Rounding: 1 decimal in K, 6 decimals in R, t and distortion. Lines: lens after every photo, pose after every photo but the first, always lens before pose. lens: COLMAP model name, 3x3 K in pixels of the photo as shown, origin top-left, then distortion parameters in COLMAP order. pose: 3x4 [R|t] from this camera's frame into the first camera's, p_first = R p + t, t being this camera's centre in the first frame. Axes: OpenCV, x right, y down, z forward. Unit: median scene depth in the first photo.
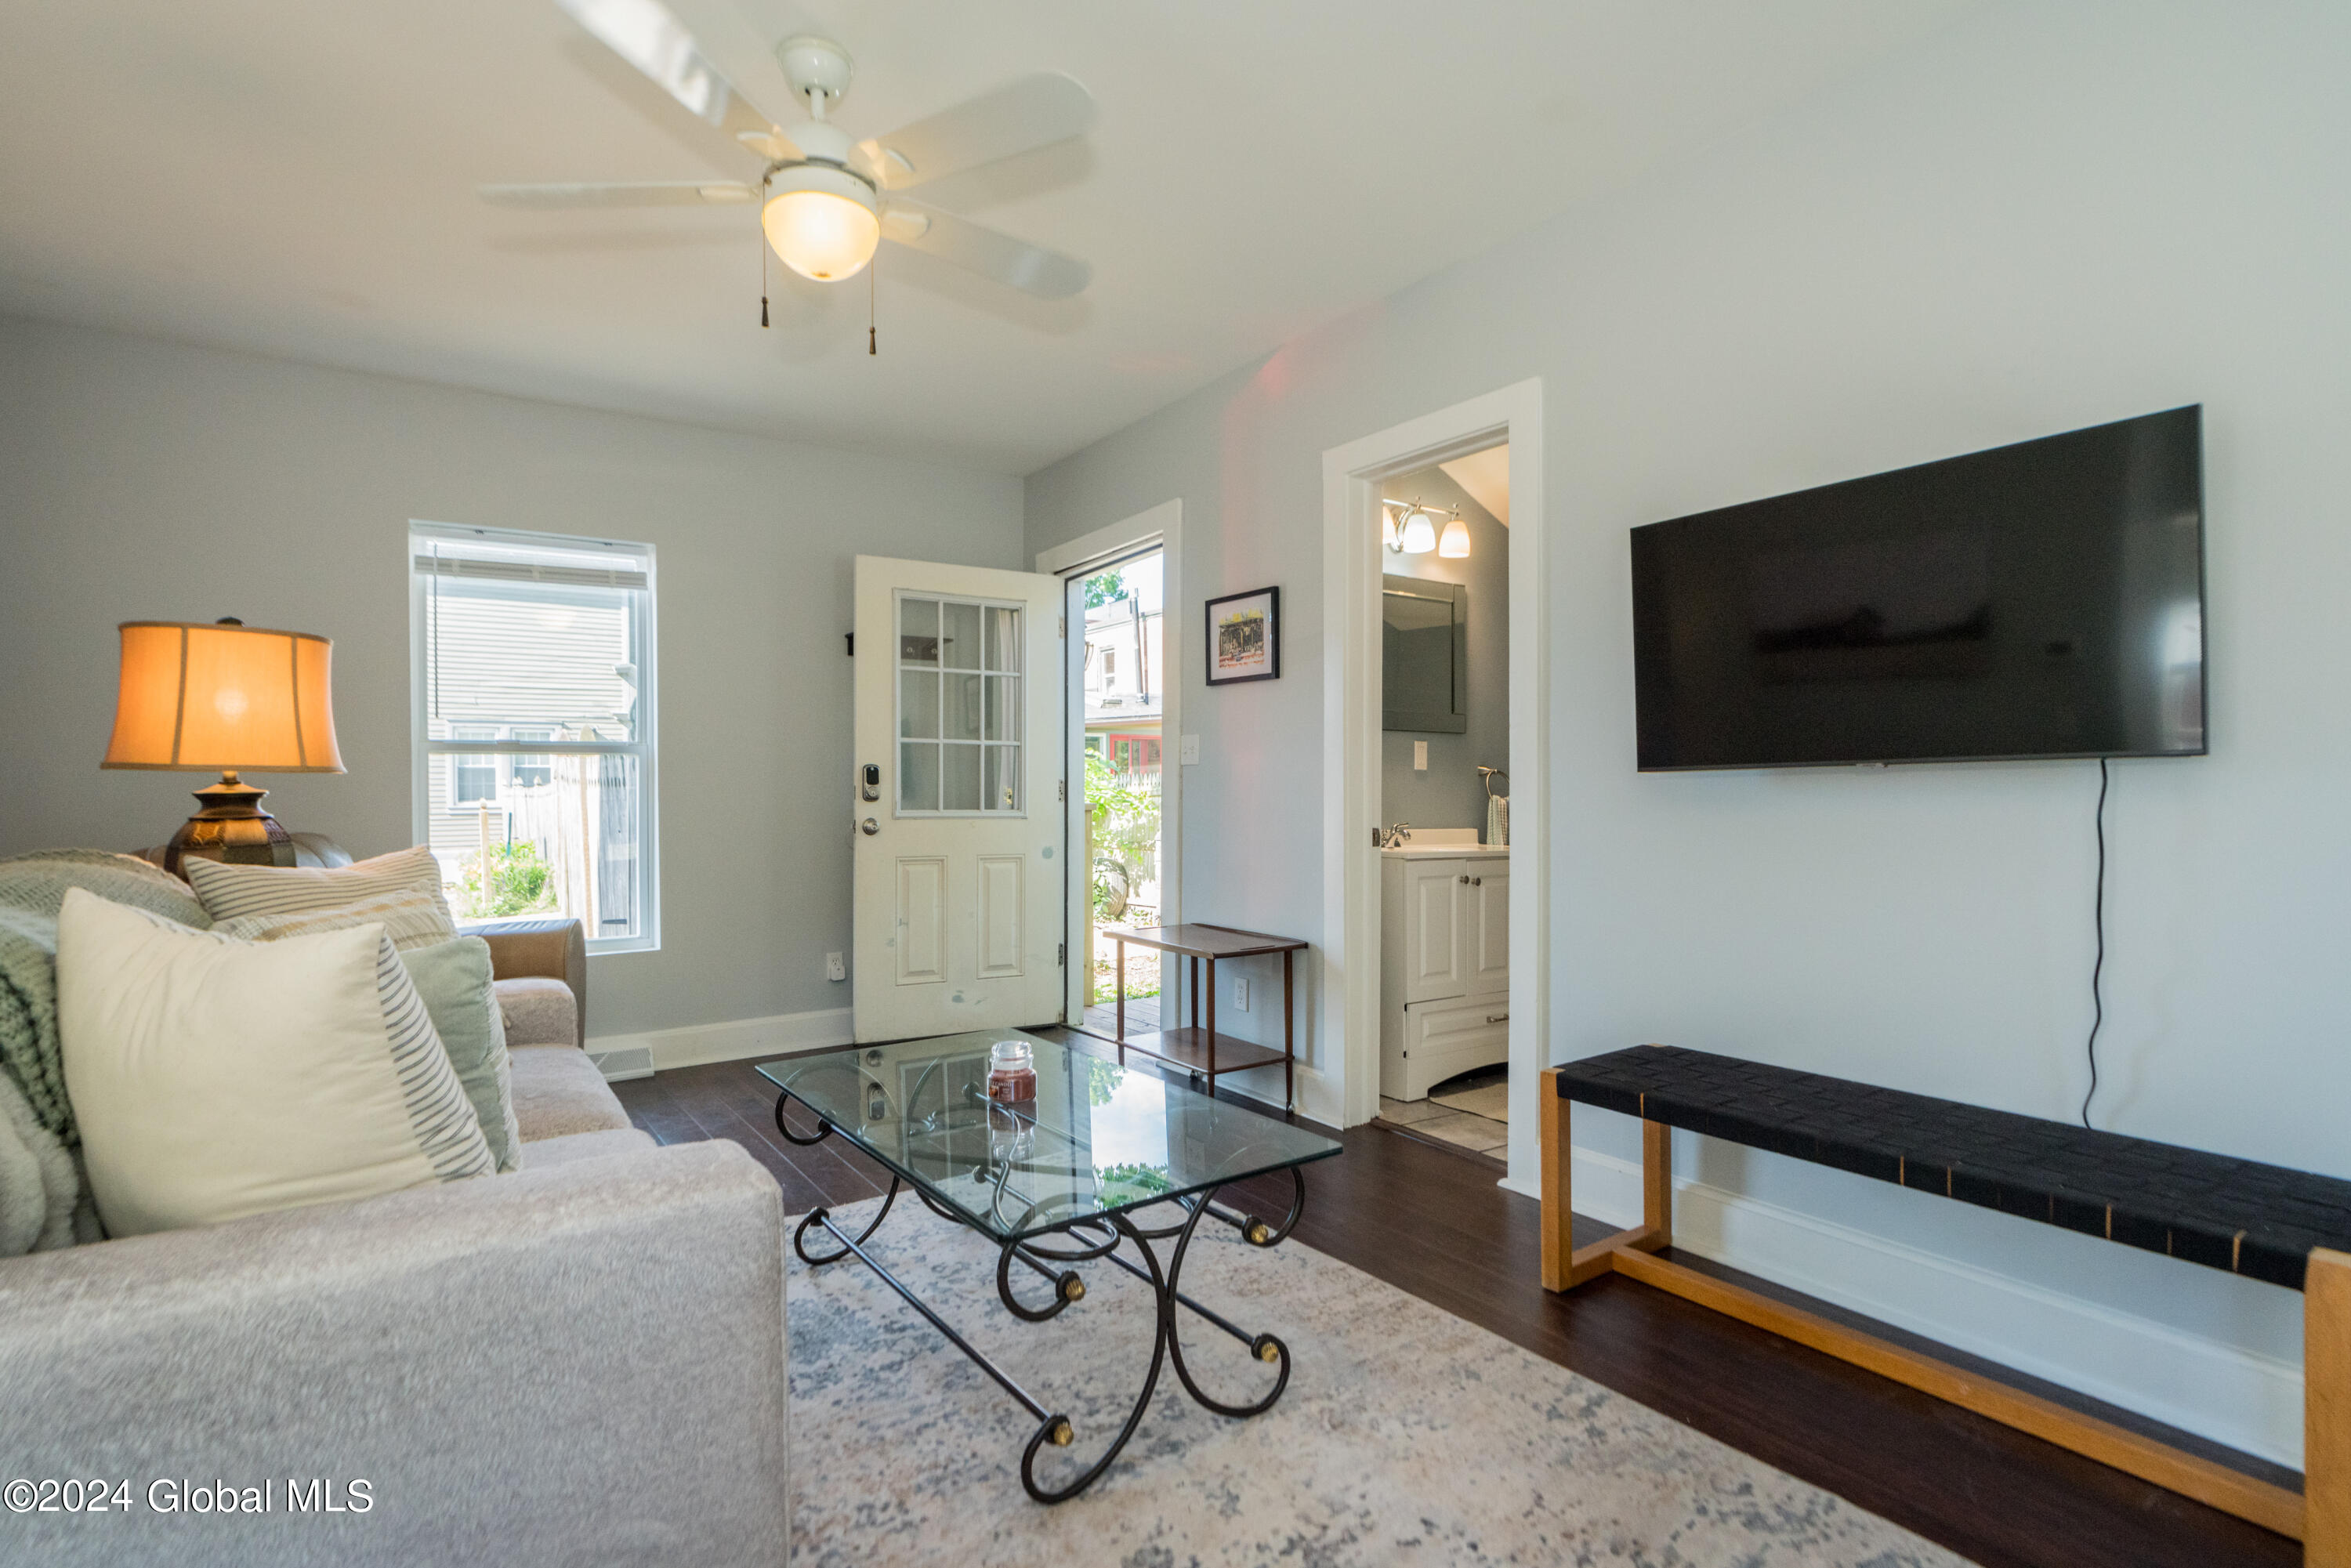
lens RADIAL K [[1089.6, 0, 1167.7], [0, 1089.6, 806.9], [0, 0, 1]] dist [-0.000319, 0.000200]
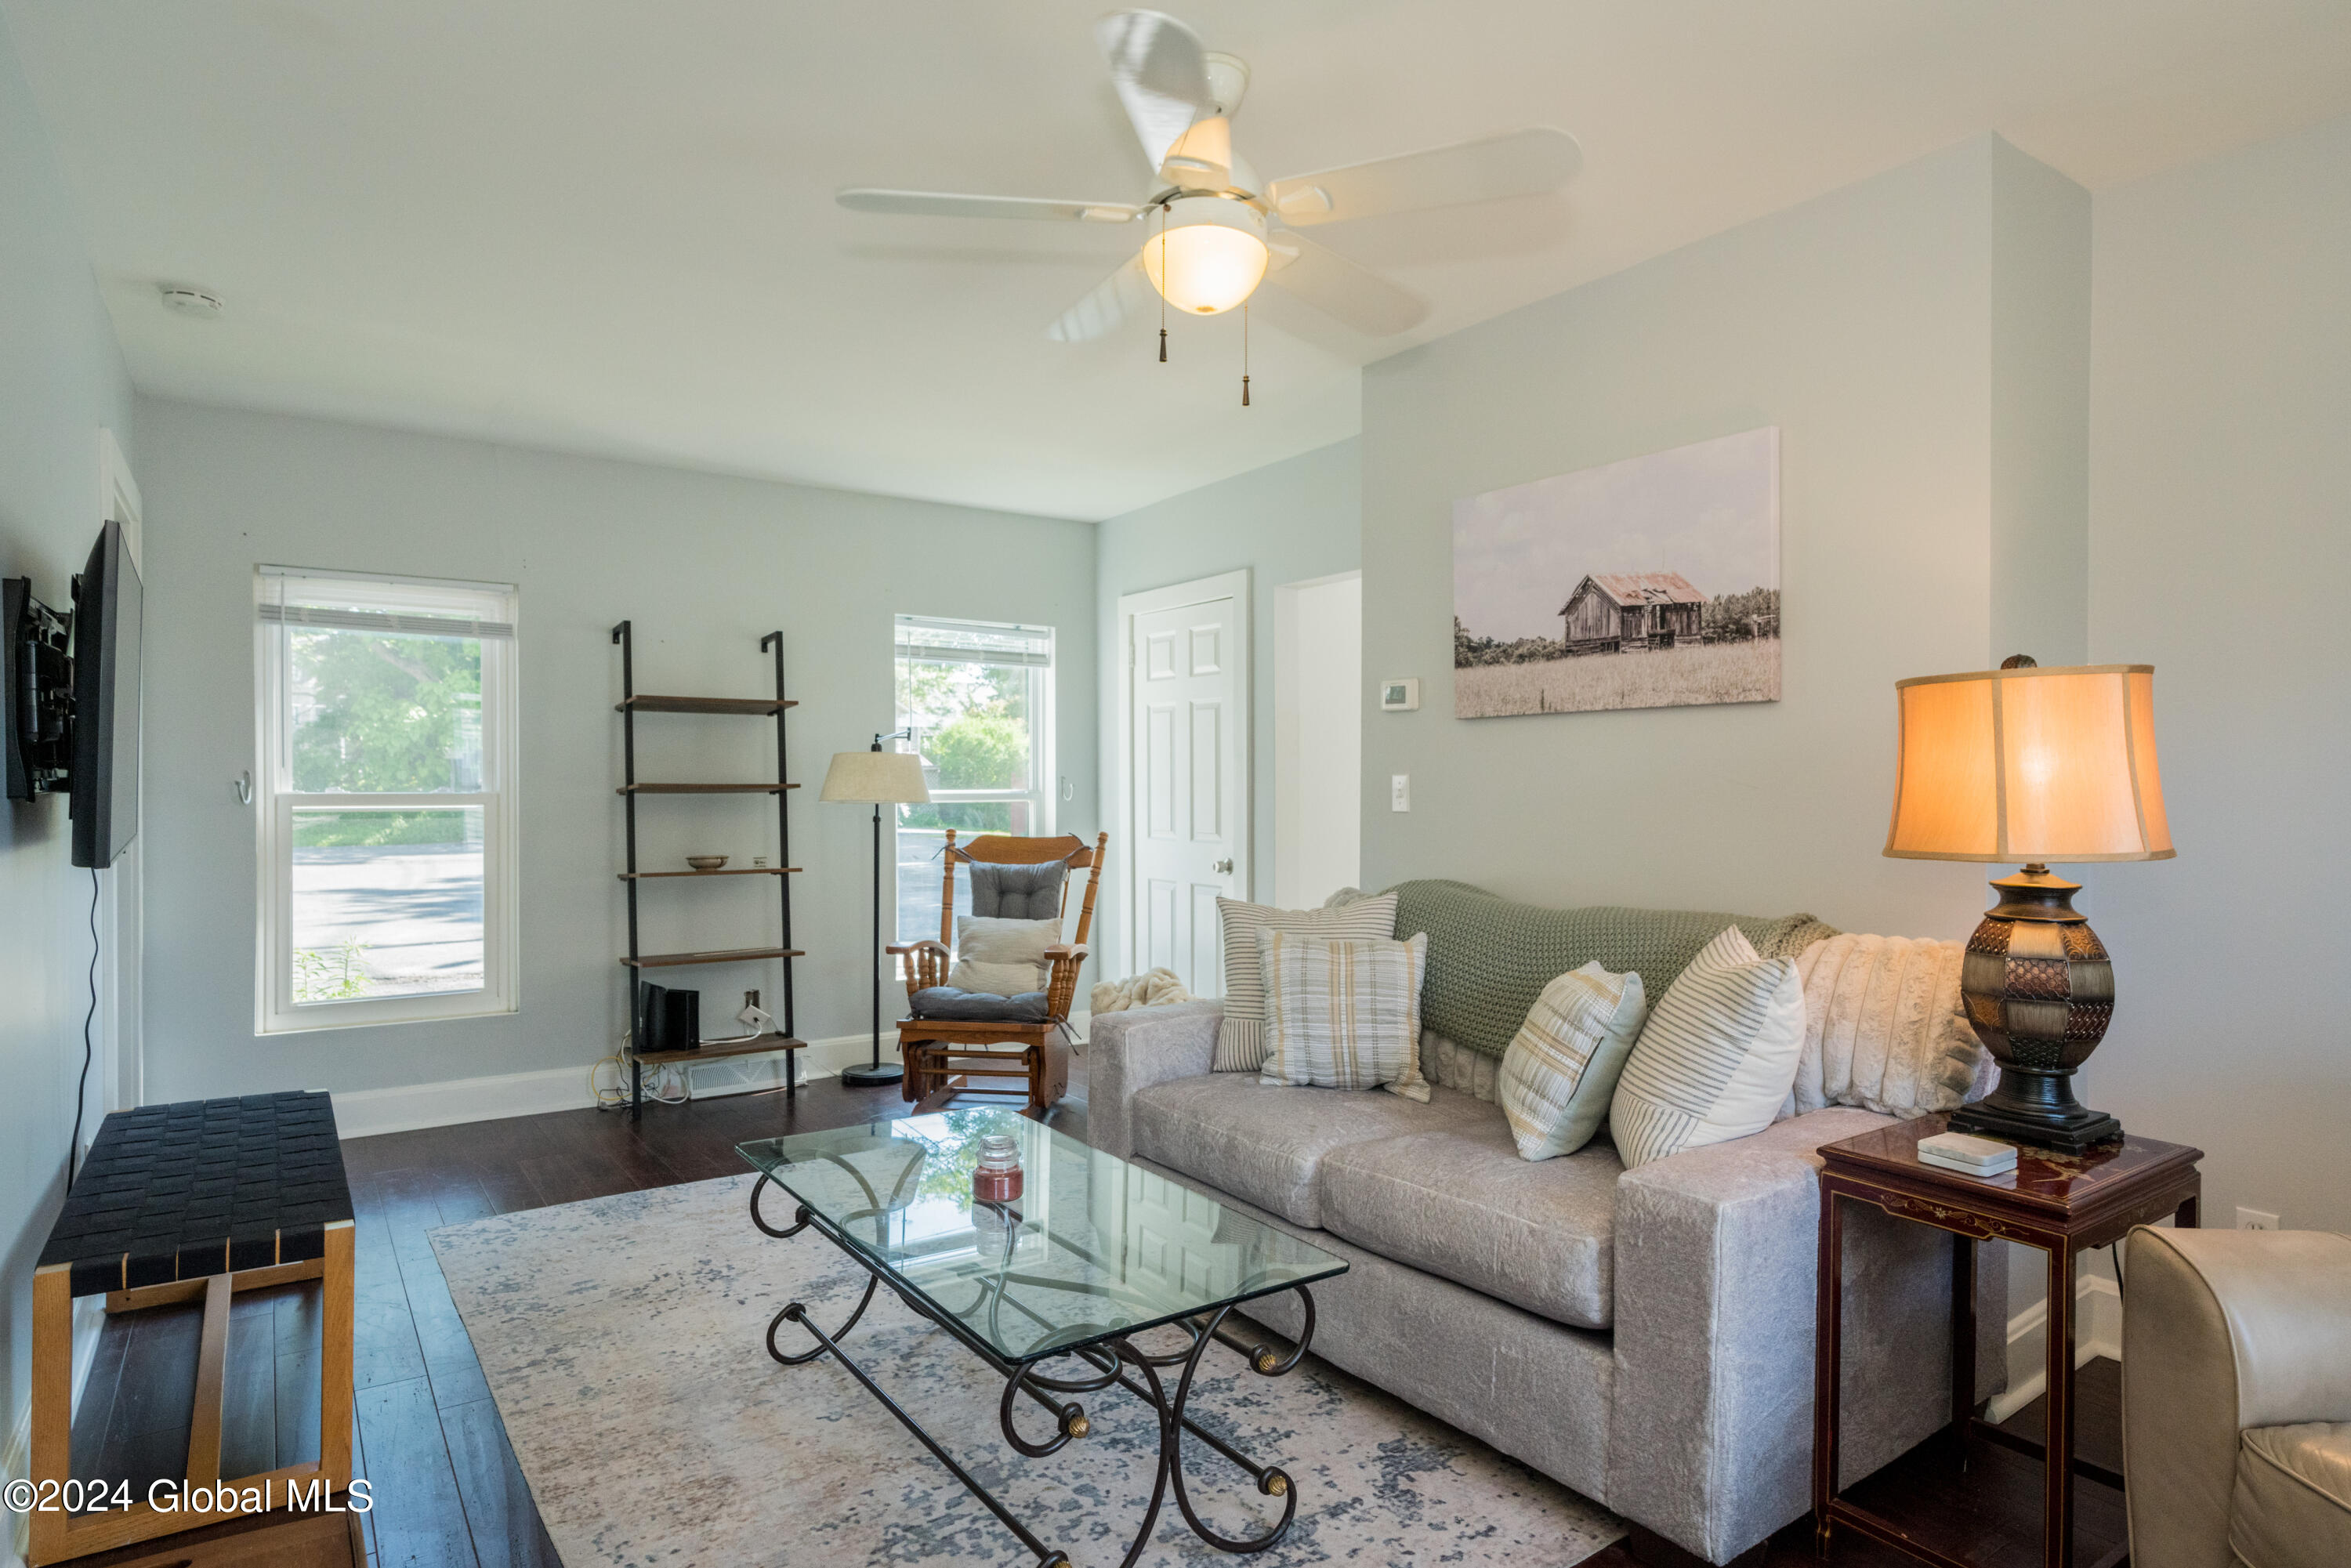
lens RADIAL K [[1297.0, 0, 1100.0], [0, 1297.0, 784.2], [0, 0, 1]] dist [-0.014785, 0.000212]
pose [[-0.999134, 0.002981, 0.041506, -0.279691], [0.003666, 0.999858, 0.016425, -0.111359], [-0.041451, 0.016563, -0.999003, 2.113191]]
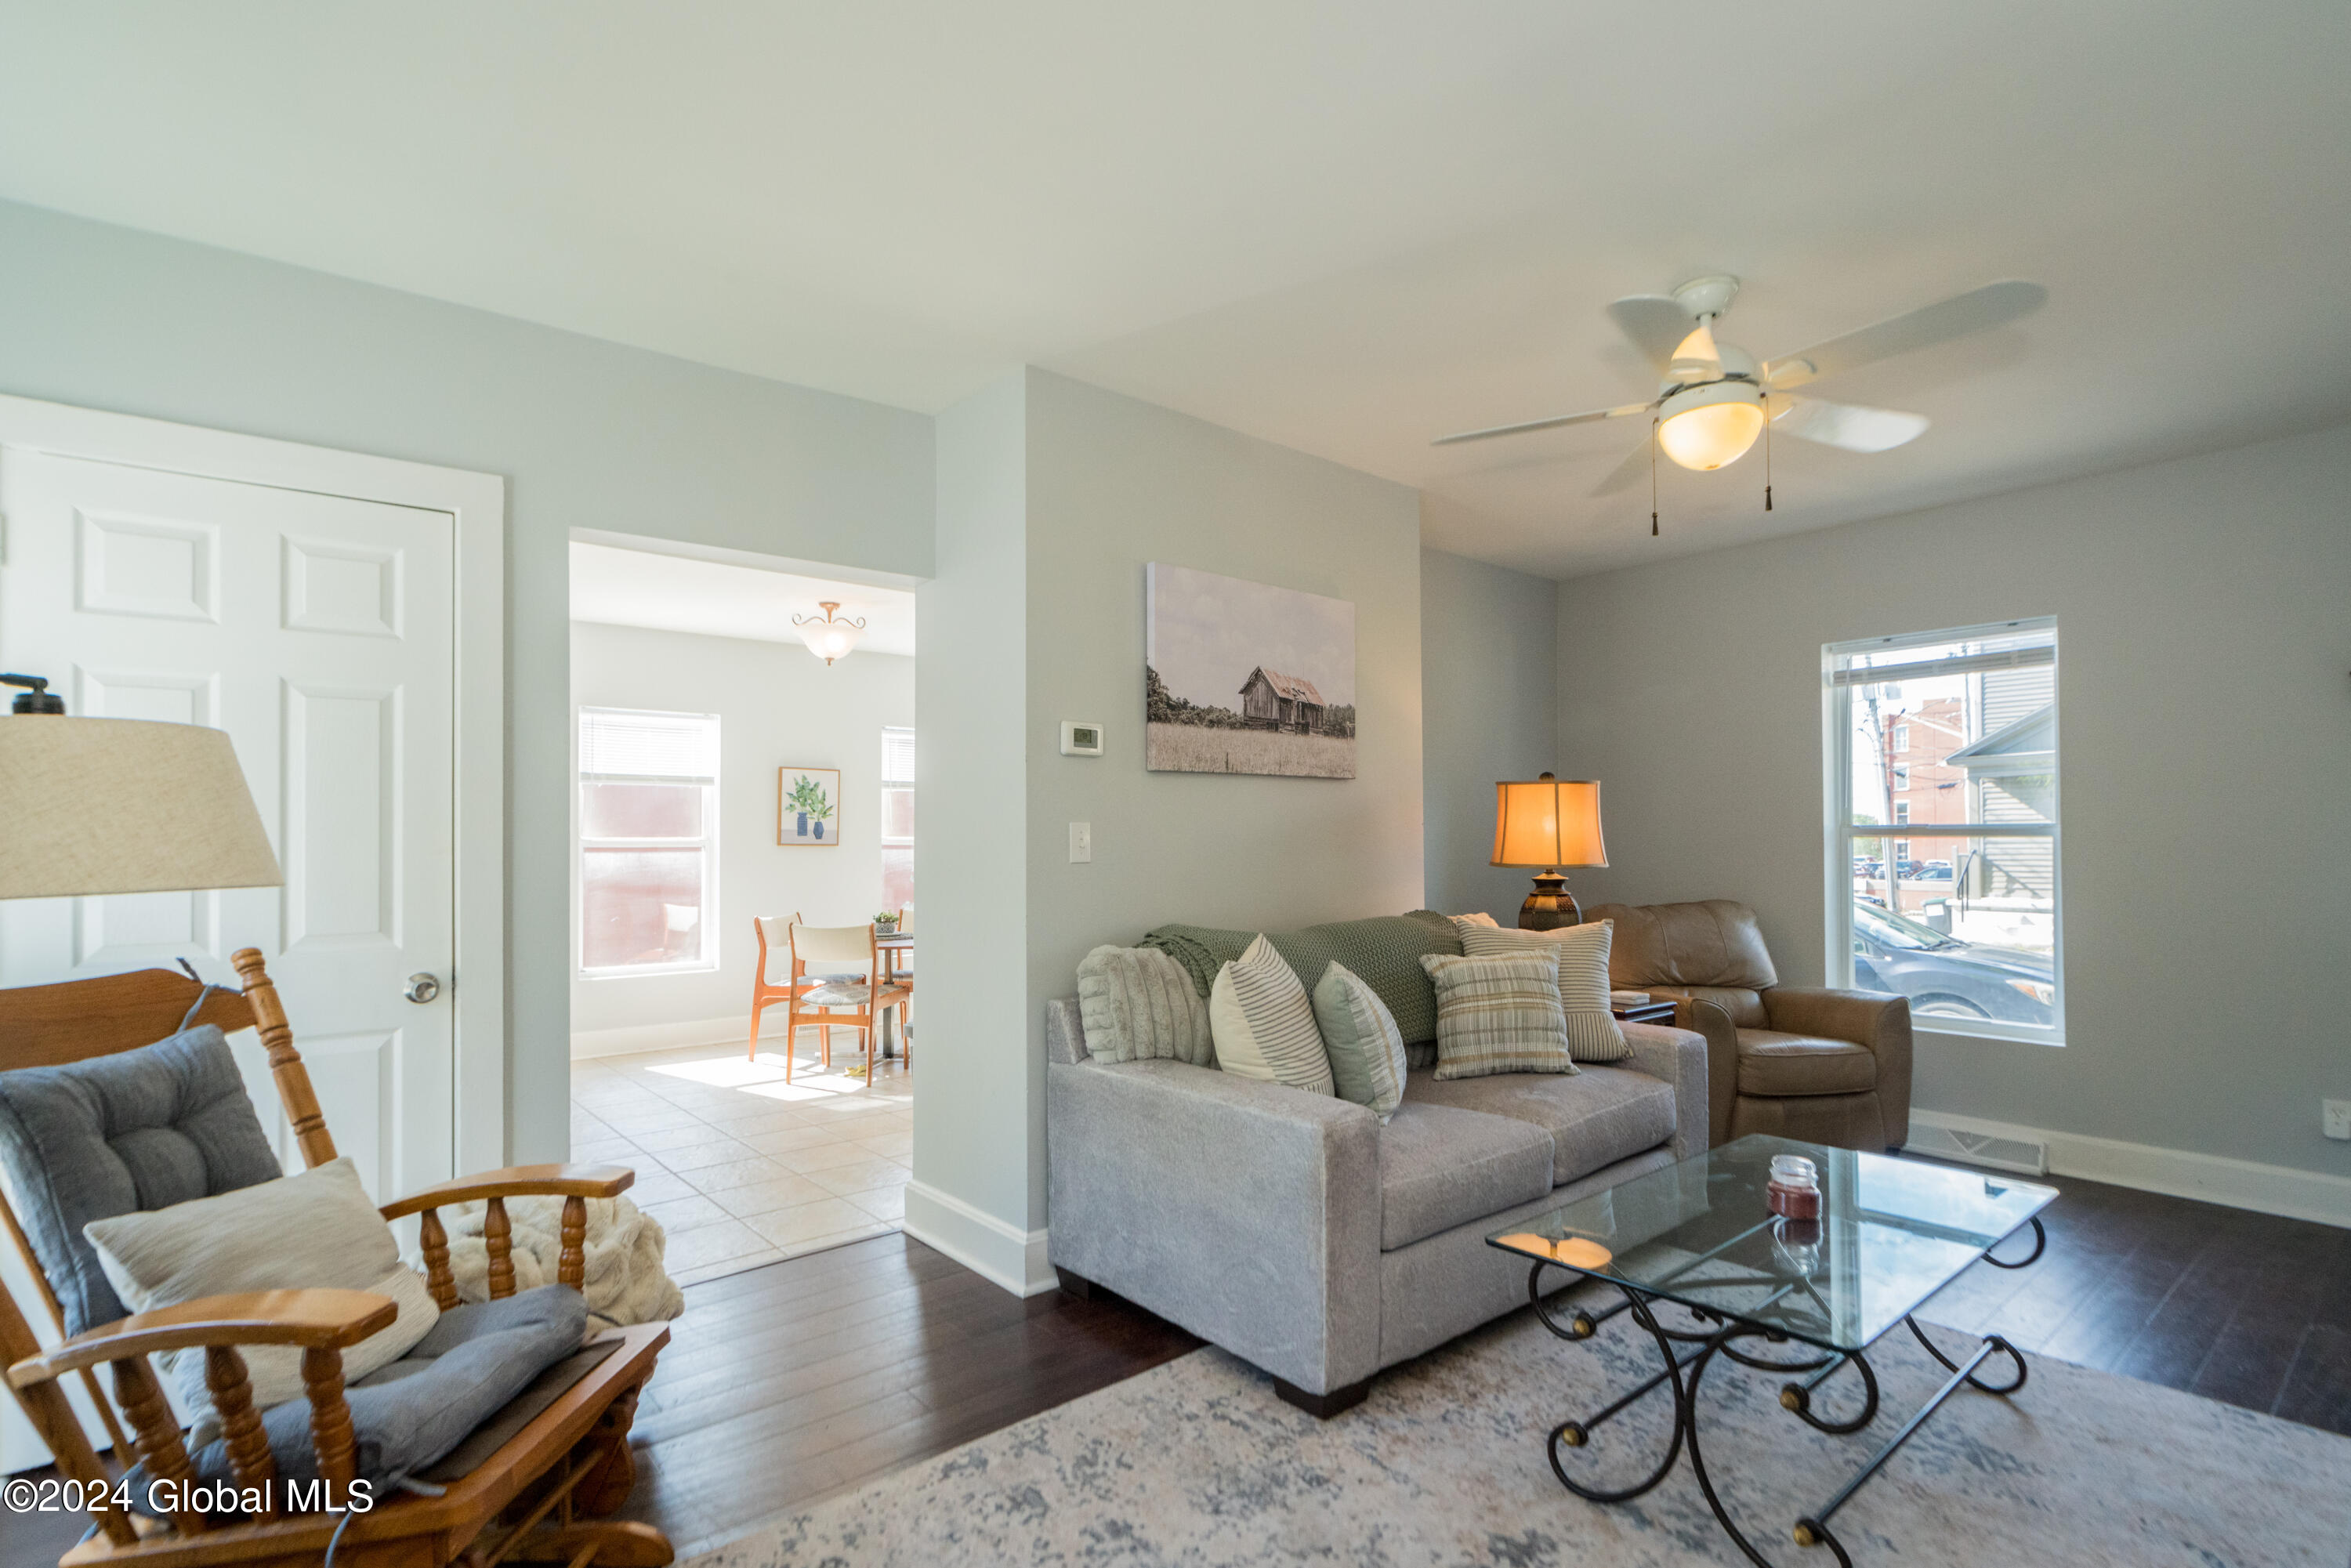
lens RADIAL K [[1113.9, 0, 1158.0], [0, 1113.9, 824.7], [0, 0, 1]] dist [-0.069161, 0.027808]
pose [[0.081618, -0.009937, -0.996614, 0.815691], [-0.010879, 0.999882, -0.010861, -0.077509], [0.996604, 0.011728, 0.081500, 0.311054]]
